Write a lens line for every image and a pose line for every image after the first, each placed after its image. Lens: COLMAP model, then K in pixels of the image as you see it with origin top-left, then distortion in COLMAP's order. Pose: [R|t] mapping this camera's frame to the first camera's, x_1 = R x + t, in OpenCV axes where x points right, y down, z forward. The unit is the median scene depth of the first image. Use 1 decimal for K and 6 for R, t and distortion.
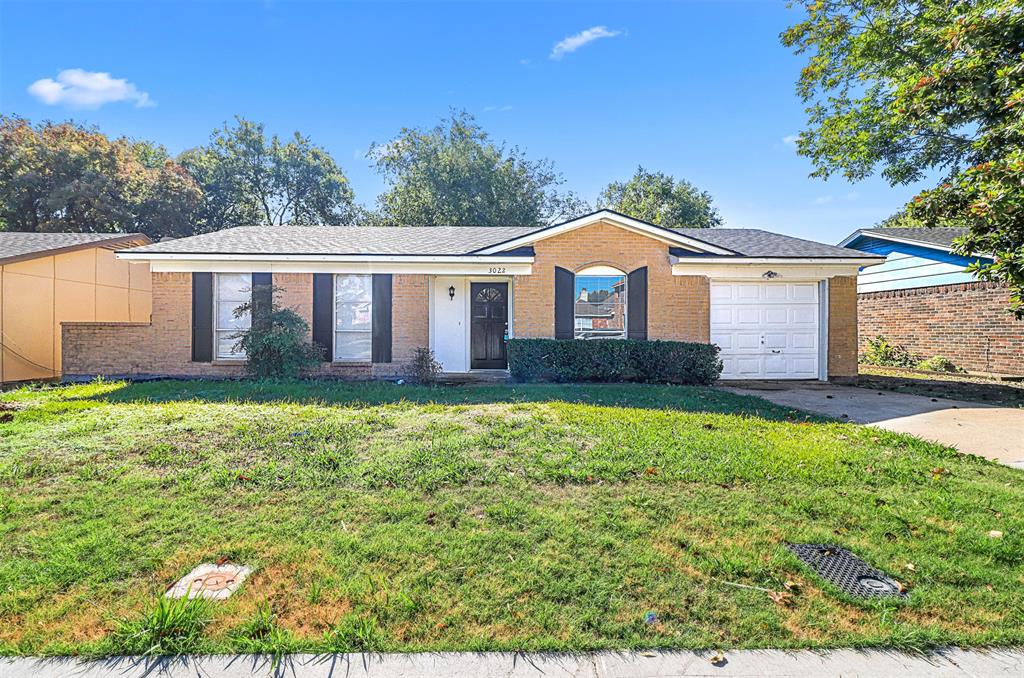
lens RADIAL K [[473.7, 0, 511.6], [0, 473.7, 336.9], [0, 0, 1]] dist [-0.004177, 0.000167]
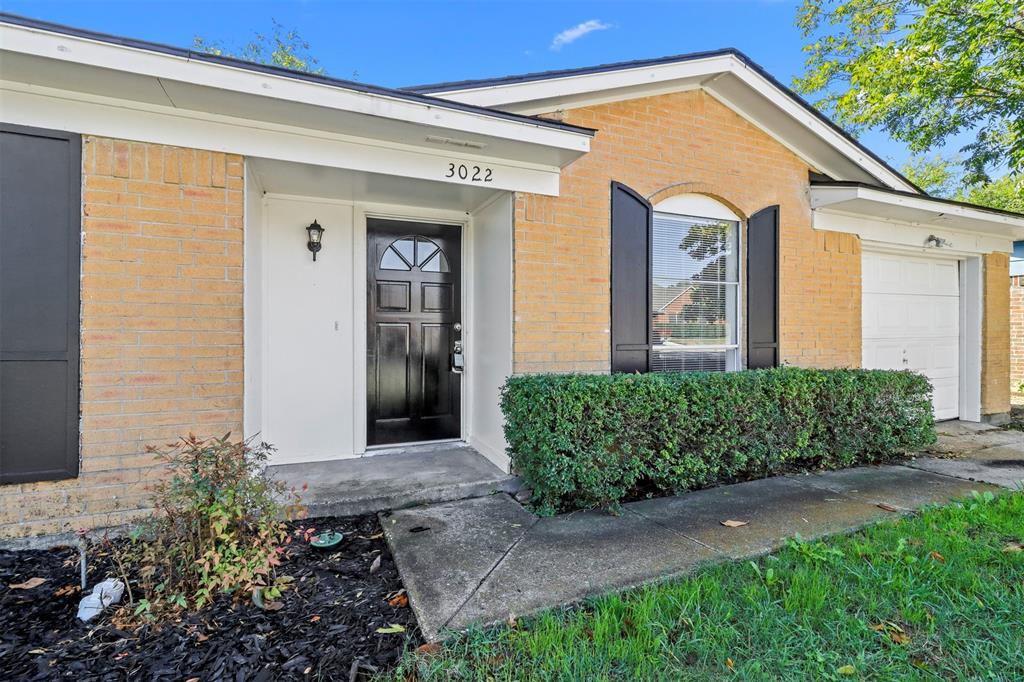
lens RADIAL K [[473.7, 0, 511.1], [0, 473.7, 329.6], [0, 0, 1]] dist [-0.004177, 0.000167]
pose [[0.941338, 0.001263, 0.337463, -0.114436], [-0.000554, 0.999997, -0.002197, -0.025979], [-0.337465, 0.001881, 0.941336, 0.654172]]
